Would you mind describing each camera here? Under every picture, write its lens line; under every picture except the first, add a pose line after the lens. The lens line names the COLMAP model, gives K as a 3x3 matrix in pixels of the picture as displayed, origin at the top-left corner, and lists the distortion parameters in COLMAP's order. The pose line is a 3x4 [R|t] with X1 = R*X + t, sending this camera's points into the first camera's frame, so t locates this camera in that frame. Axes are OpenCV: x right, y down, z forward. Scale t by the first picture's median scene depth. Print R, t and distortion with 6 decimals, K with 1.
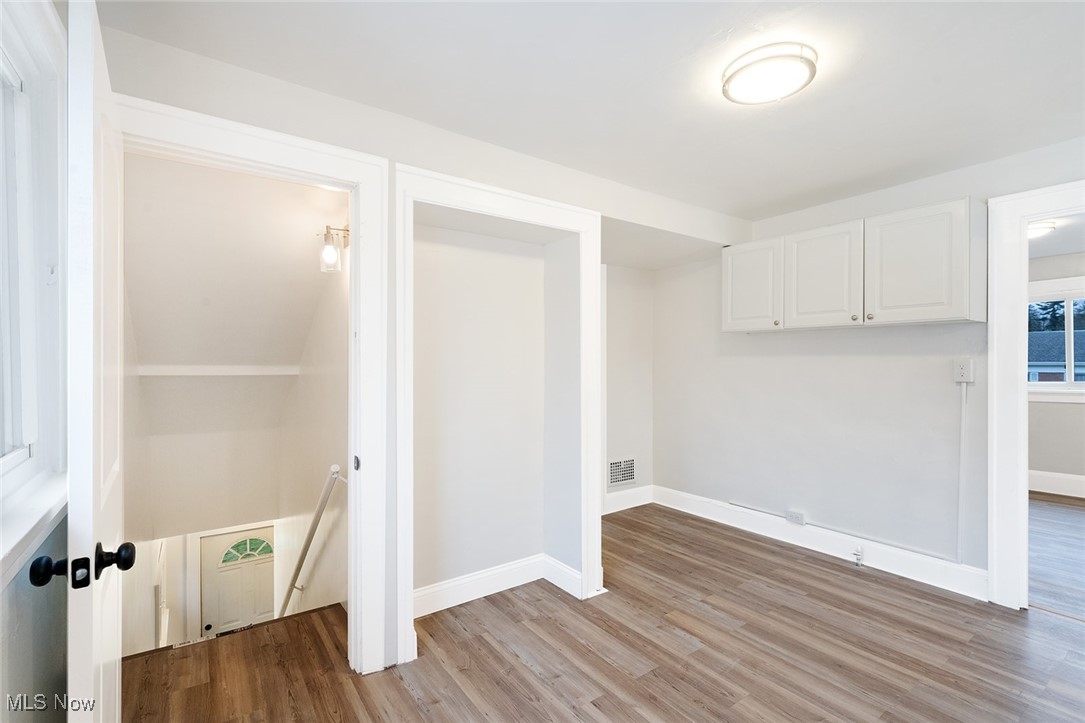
lens RADIAL K [[498.6, 0, 546.0], [0, 498.6, 359.8], [0, 0, 1]] dist [-0.005250, 0.001902]
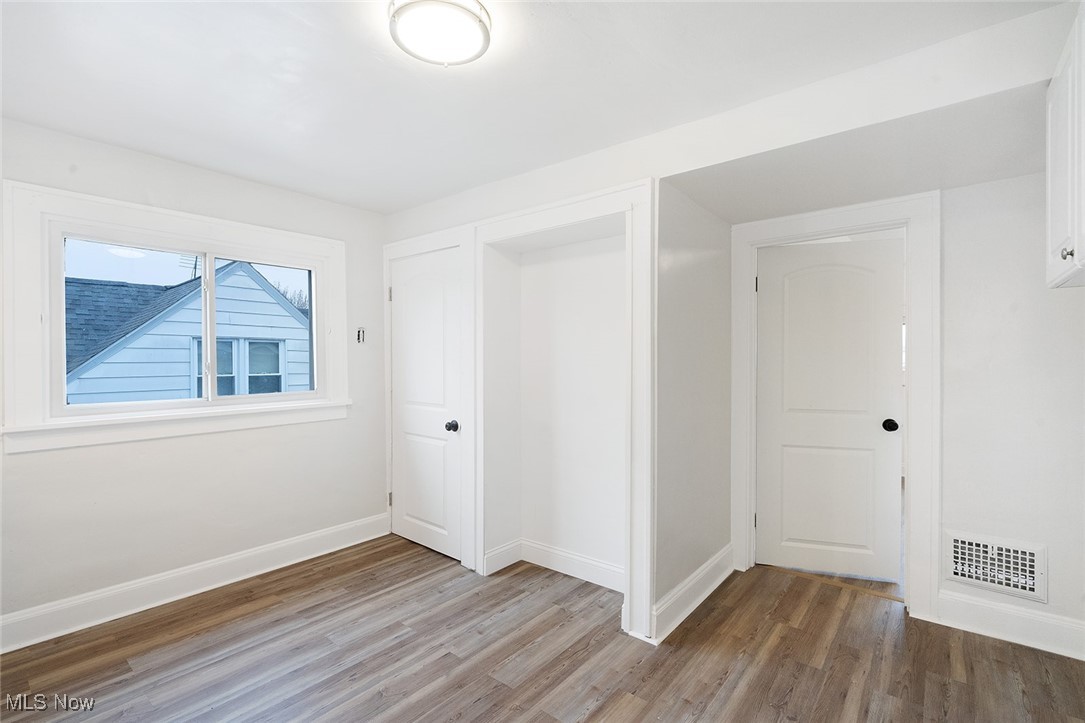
lens RADIAL K [[498.6, 0, 531.5], [0, 498.6, 356.6], [0, 0, 1]] dist [-0.005250, 0.001902]
pose [[0.237975, -0.009783, -0.971222, 0.868534], [0.006922, 0.999941, -0.008377, 0.004011], [0.971247, -0.004729, 0.238029, 0.621316]]
